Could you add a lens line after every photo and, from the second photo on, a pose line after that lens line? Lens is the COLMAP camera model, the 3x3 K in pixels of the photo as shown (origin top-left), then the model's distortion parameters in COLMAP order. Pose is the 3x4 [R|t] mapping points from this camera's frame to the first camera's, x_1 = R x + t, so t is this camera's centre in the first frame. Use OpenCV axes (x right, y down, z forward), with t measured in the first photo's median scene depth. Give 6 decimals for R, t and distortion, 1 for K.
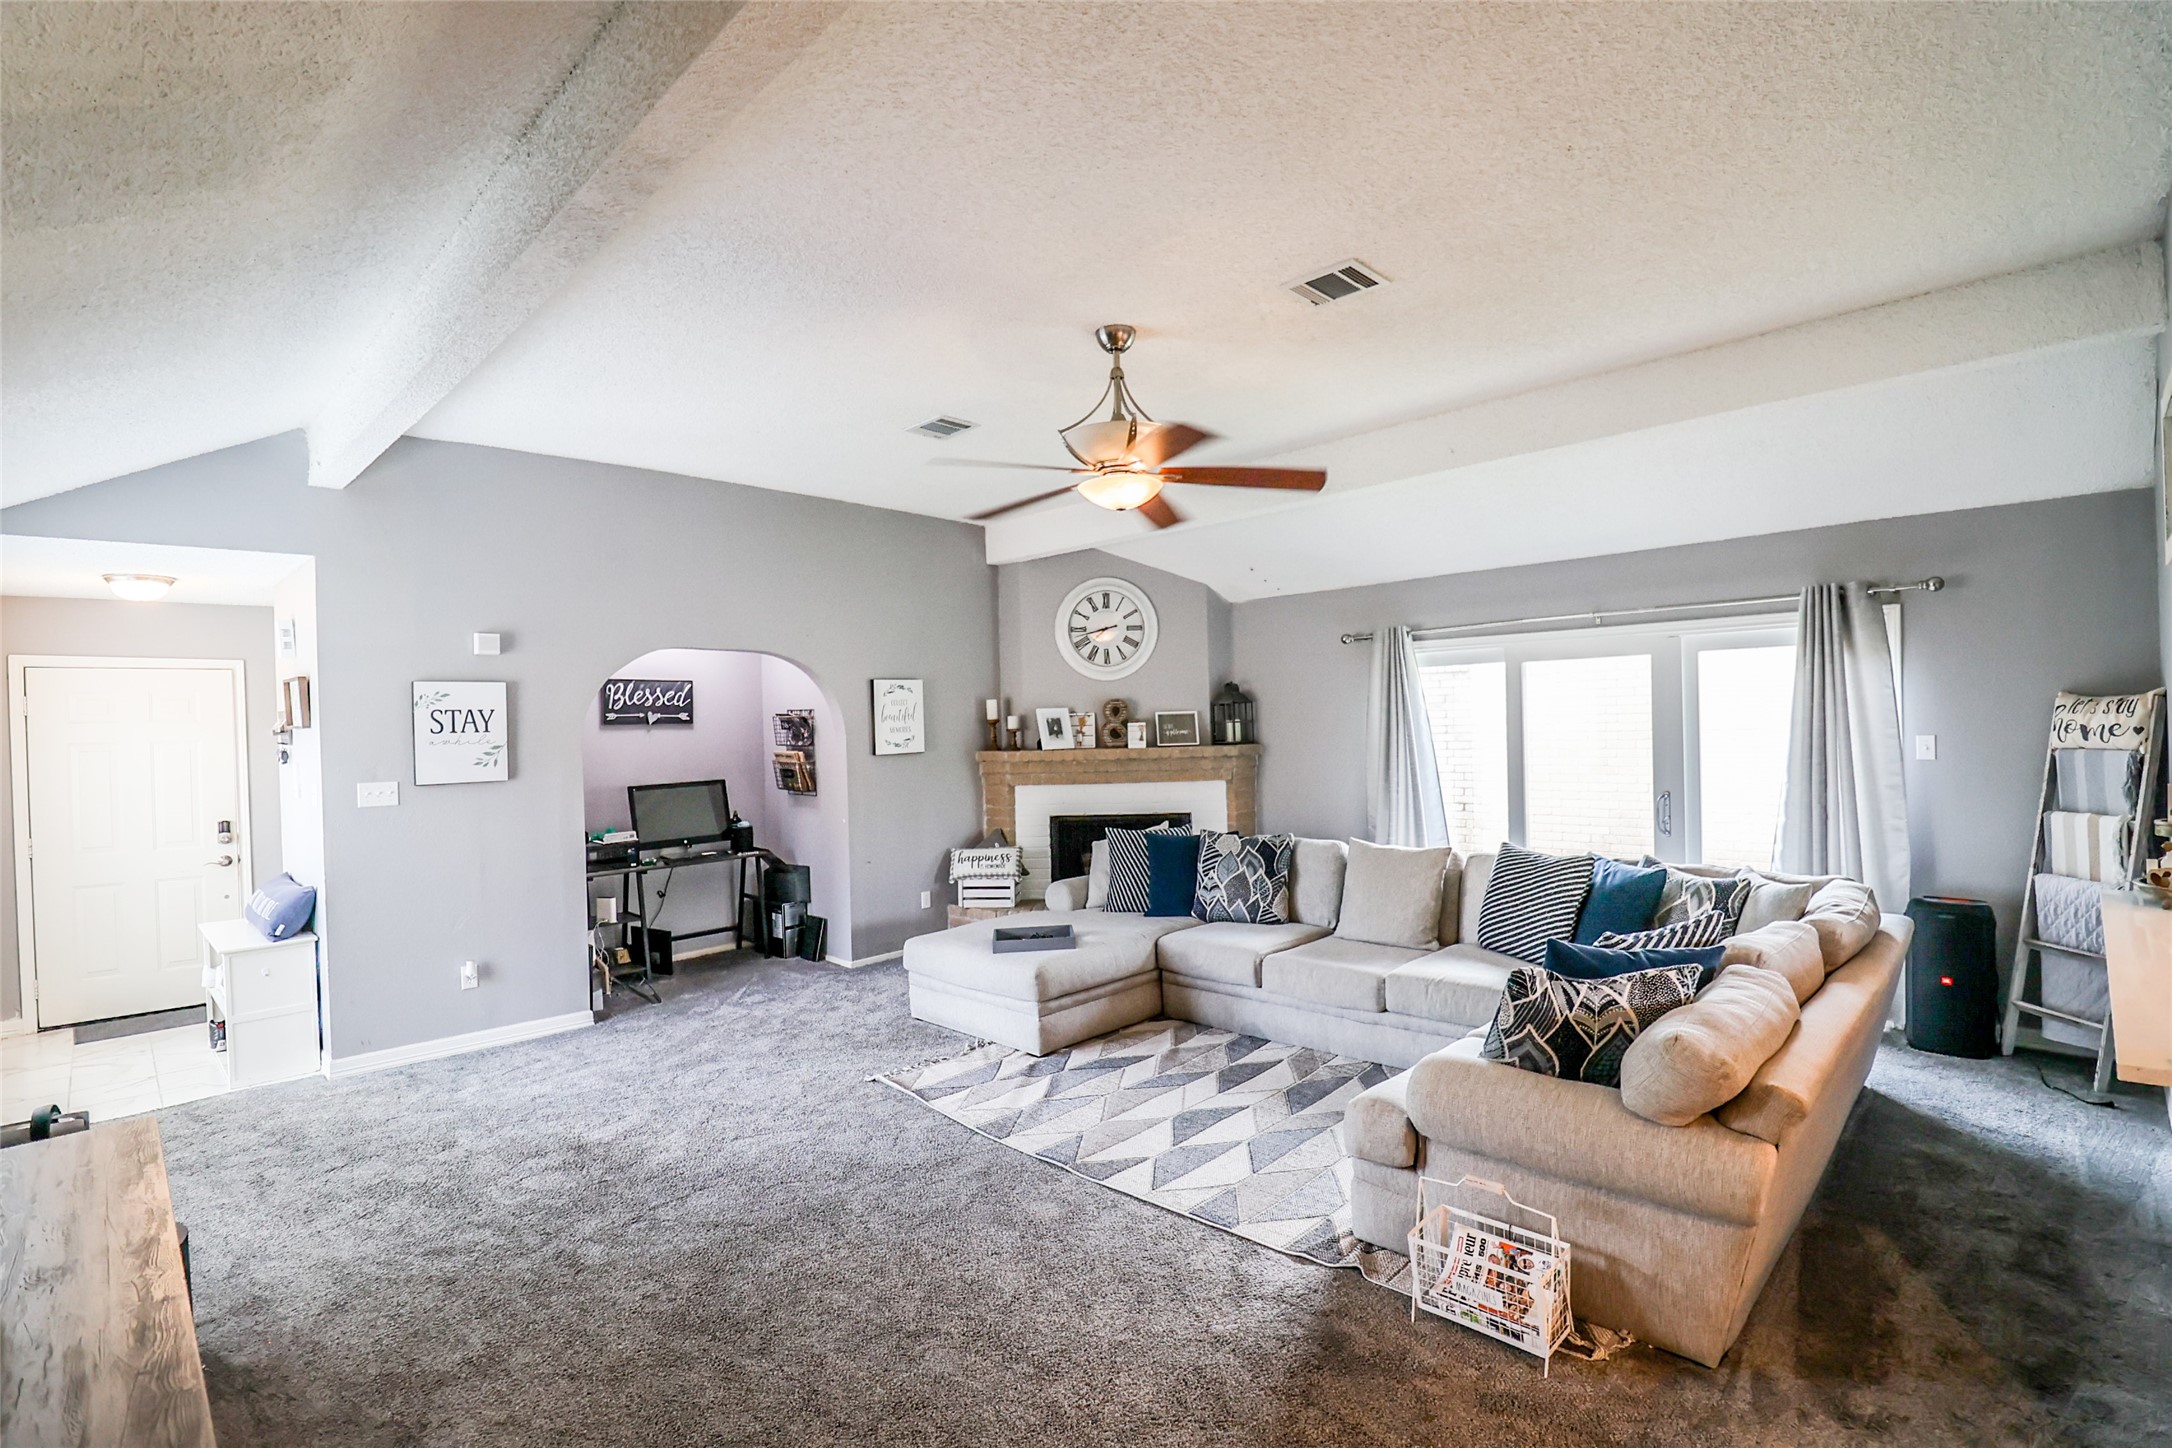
lens RADIAL K [[1012.7, 0, 1097.5], [0, 1012.7, 727.6], [0, 0, 1]] dist [0.006543, -0.015557]
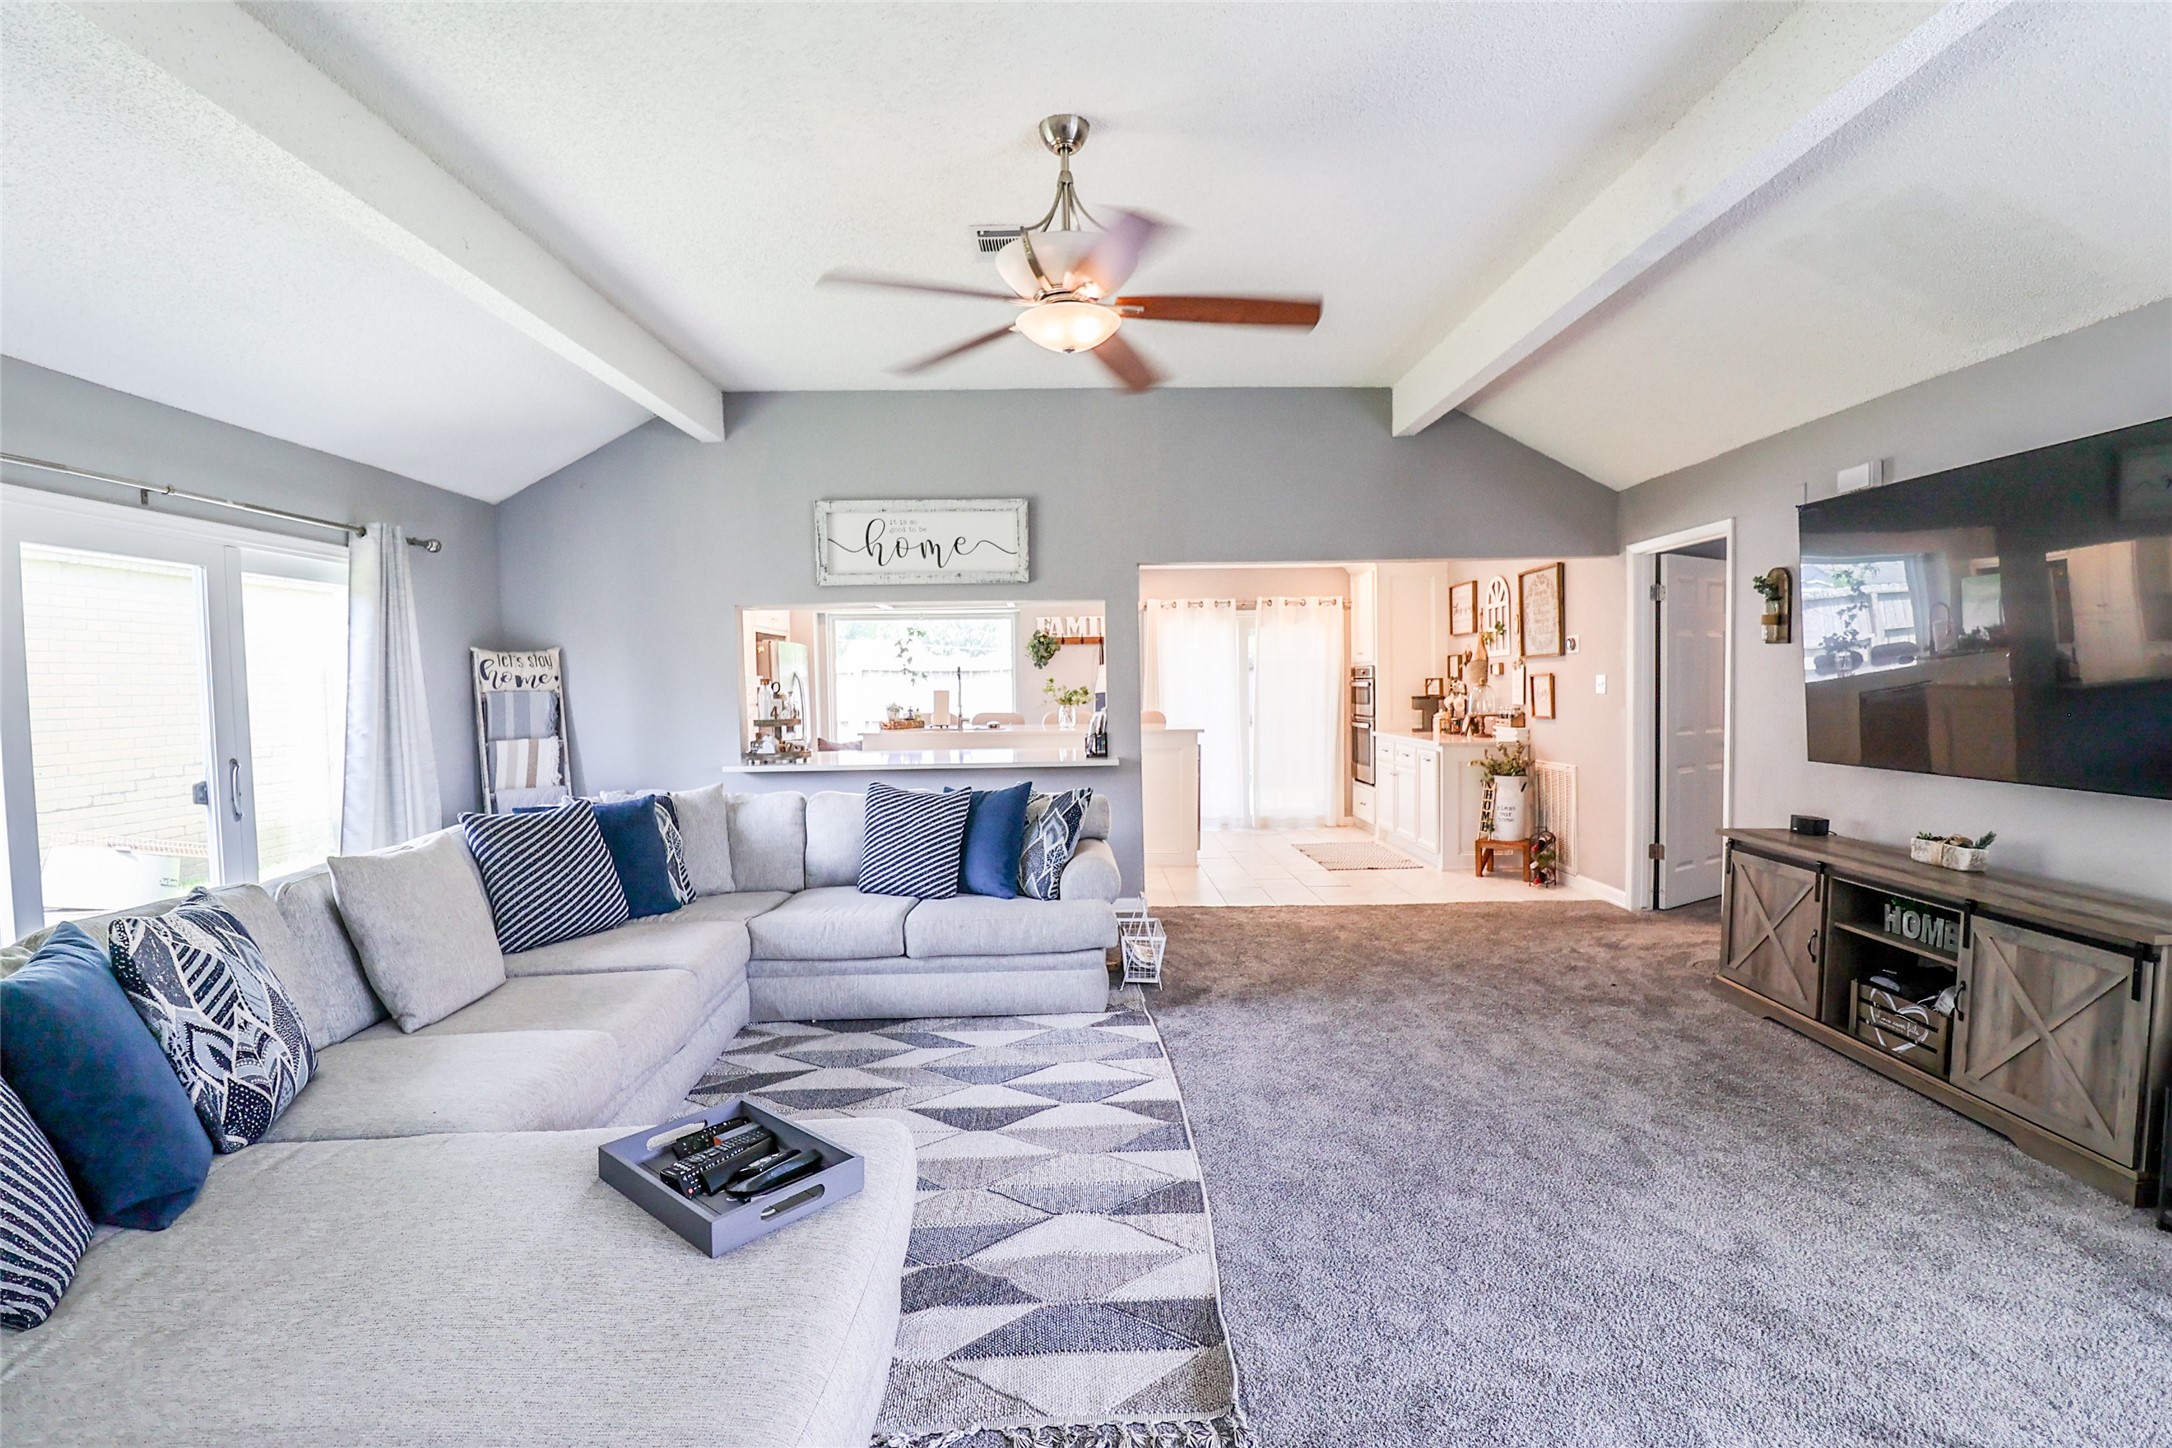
lens RADIAL K [[1012.7, 0, 1097.5], [0, 1012.7, 727.6], [0, 0, 1]] dist [0.006543, -0.015557]
pose [[-0.712156, 0.006809, 0.701988, -0.316157], [0.038212, 0.998847, 0.029077, 0.035498], [-0.700980, 0.047532, -0.711595, 0.888120]]
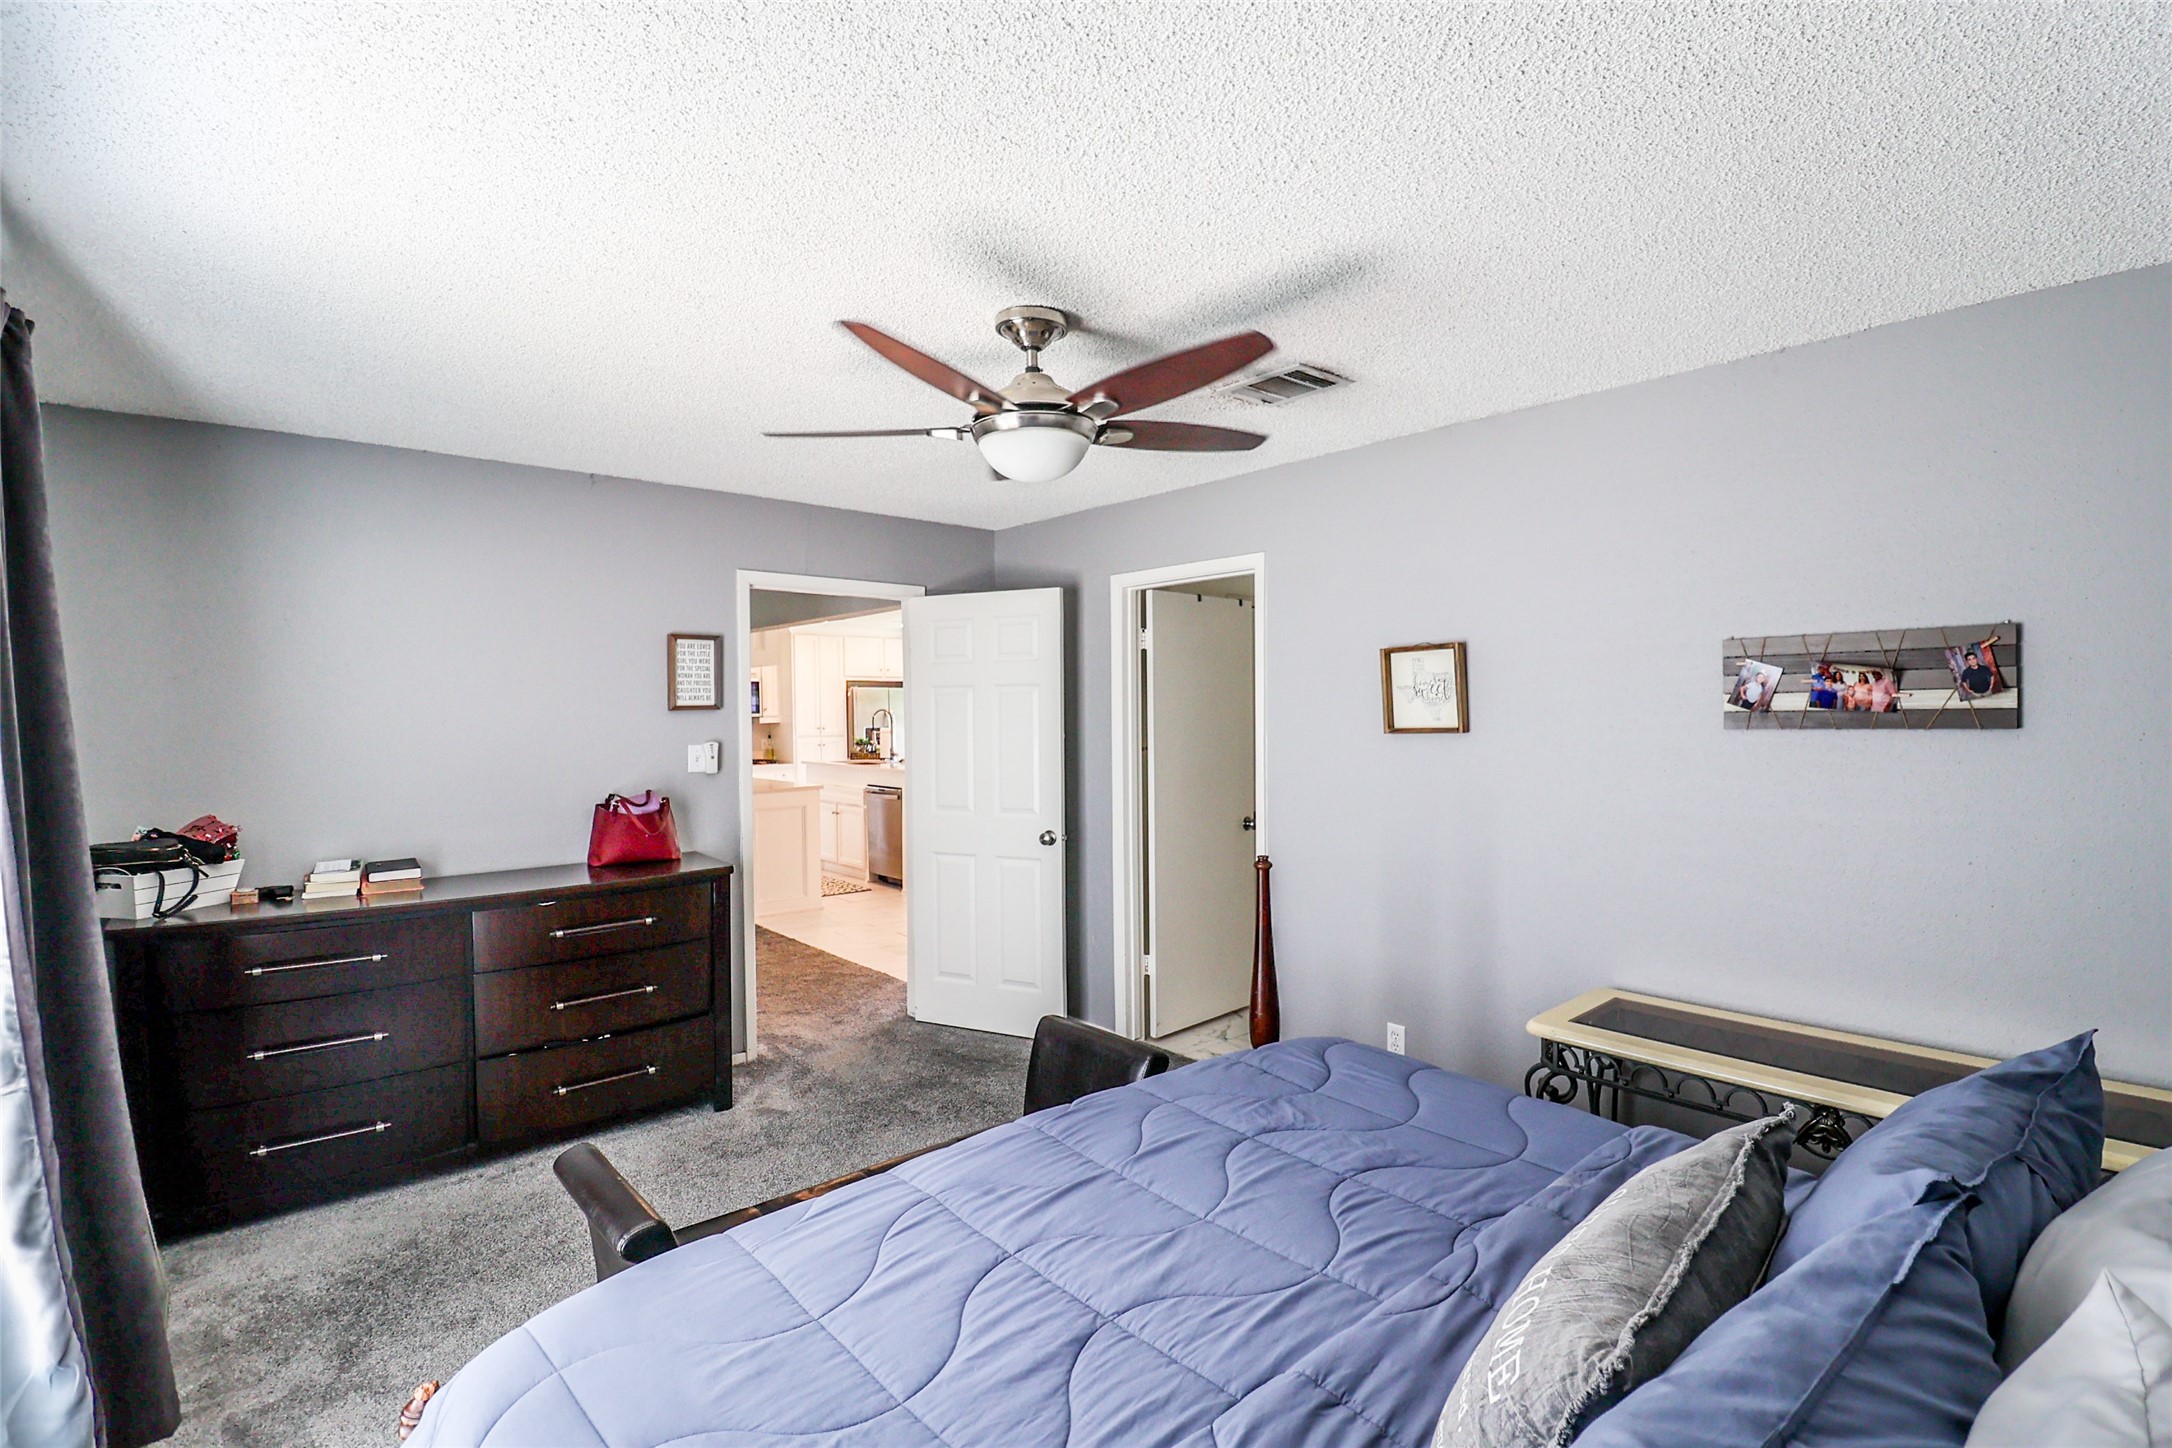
lens RADIAL K [[1012.7, 0, 1097.5], [0, 1012.7, 727.6], [0, 0, 1]] dist [0.006543, -0.015557]
pose [[0.076061, 0.005226, 0.997089, -0.760305], [0.014815, 0.999870, -0.006371, 0.030905], [-0.996993, 0.015256, 0.075974, -0.248428]]
